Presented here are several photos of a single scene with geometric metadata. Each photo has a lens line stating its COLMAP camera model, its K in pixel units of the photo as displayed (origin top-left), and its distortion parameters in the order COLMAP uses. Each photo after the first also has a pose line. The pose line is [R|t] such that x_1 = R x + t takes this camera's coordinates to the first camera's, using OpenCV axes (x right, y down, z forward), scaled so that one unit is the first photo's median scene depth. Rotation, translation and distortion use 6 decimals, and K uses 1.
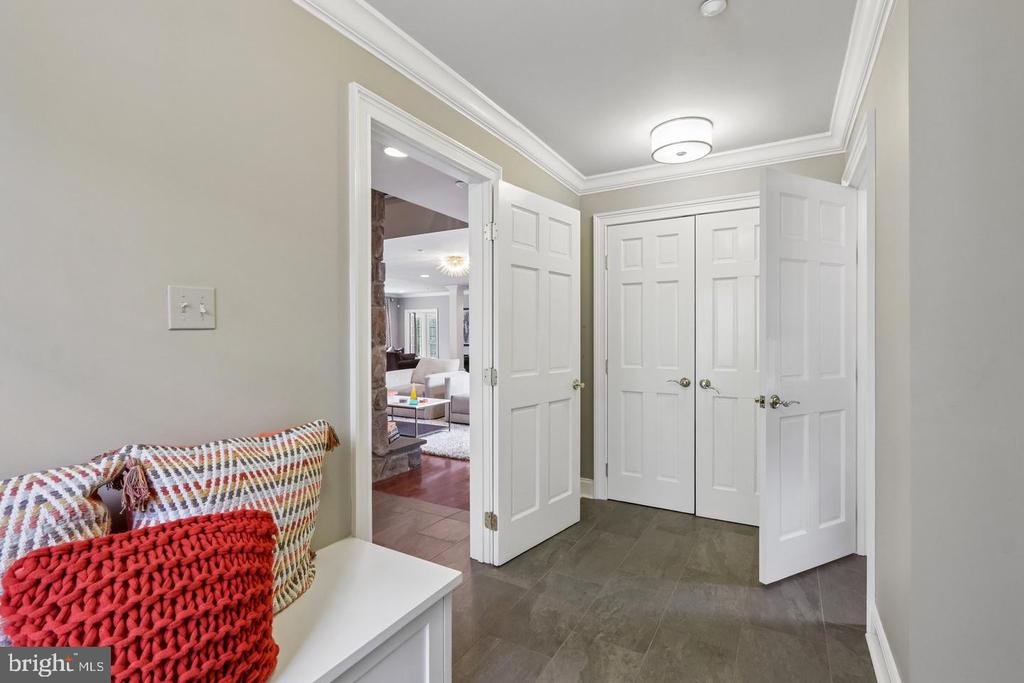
lens RADIAL K [[476.3, 0, 511.0], [0, 476.3, 339.3], [0, 0, 1]] dist [-0.003261, 0.000085]
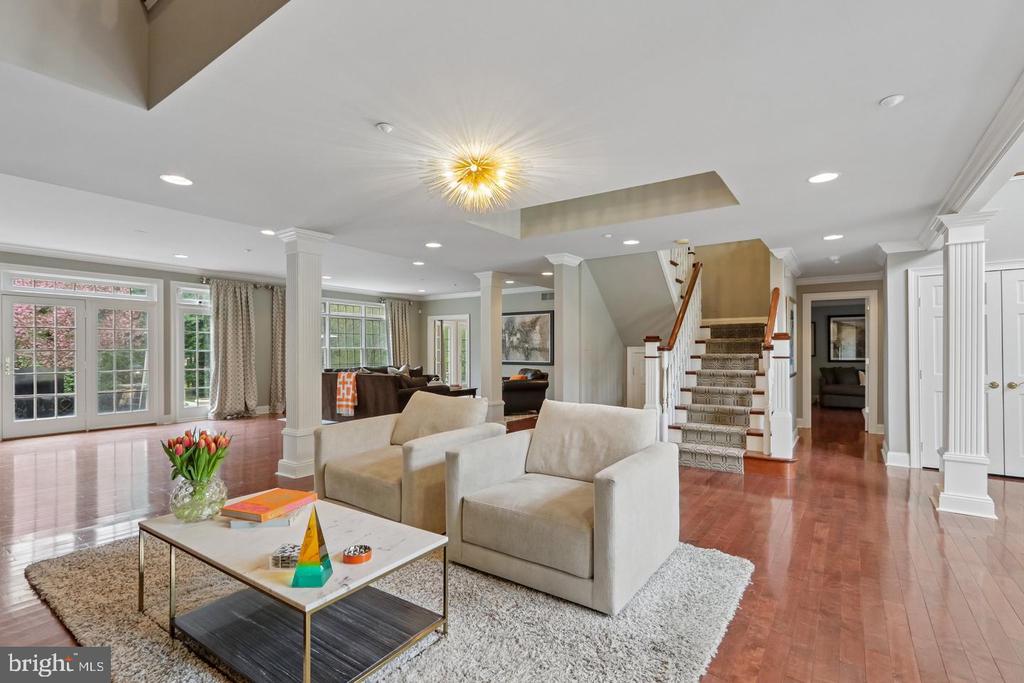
lens RADIAL K [[476.3, 0, 510.4], [0, 476.3, 350.0], [0, 0, 1]] dist [-0.003261, 0.000085]
pose [[0.995792, 0.002154, -0.091621, -0.020109], [-0.003033, 0.999951, -0.009448, -0.000769], [0.091597, 0.009686, 0.995749, 0.256648]]
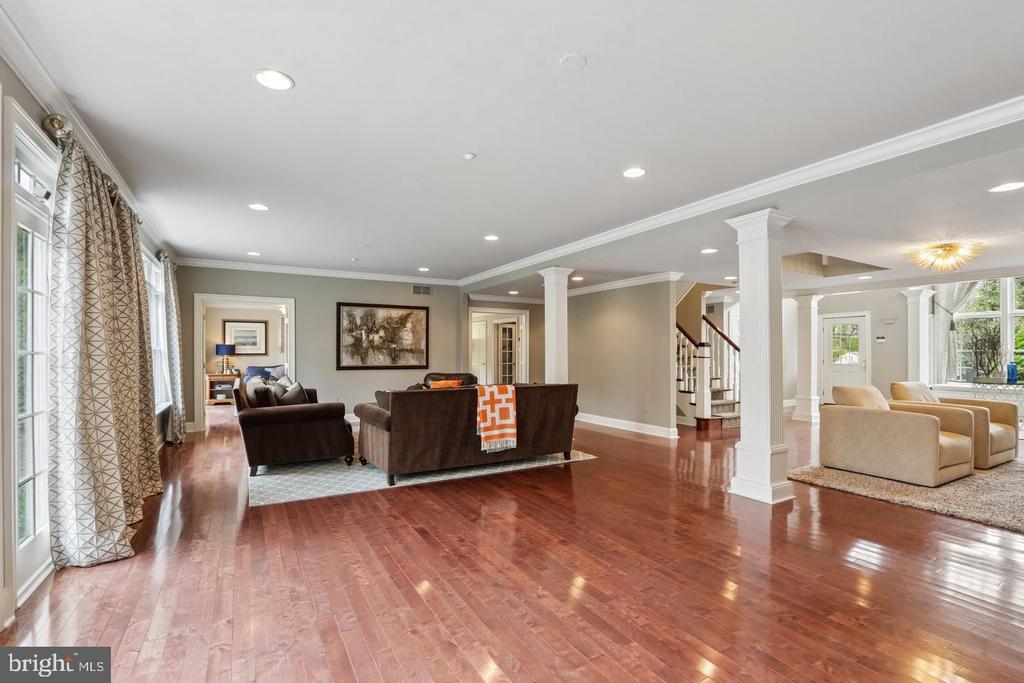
lens RADIAL K [[476.3, 0, 503.4], [0, 476.3, 343.0], [0, 0, 1]] dist [-0.003261, 0.000085]
pose [[0.526079, 0.018903, 0.850226, -0.472882], [0.002066, 0.999722, -0.023504, -0.003403], [-0.850433, 0.014121, 0.525893, 0.529982]]
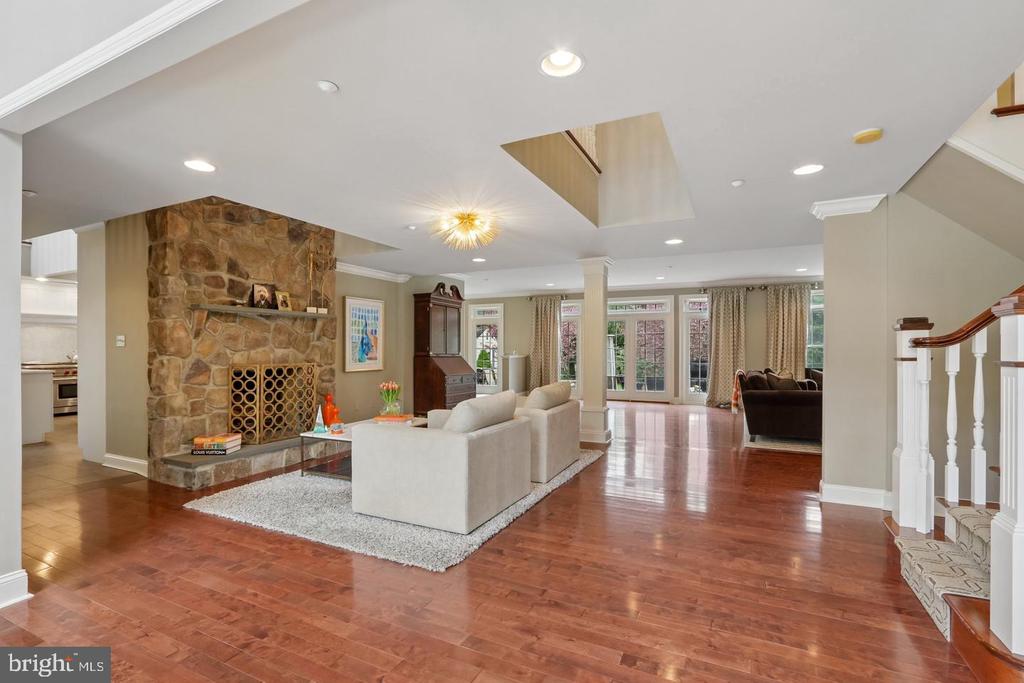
lens RADIAL K [[476.3, 0, 516.9], [0, 476.3, 347.5], [0, 0, 1]] dist [-0.003261, 0.000085]
pose [[0.073659, -0.000440, -0.997283, 0.223384], [-0.008788, 0.999961, -0.001090, -0.002359], [0.997245, 0.008845, 0.073653, 0.454305]]
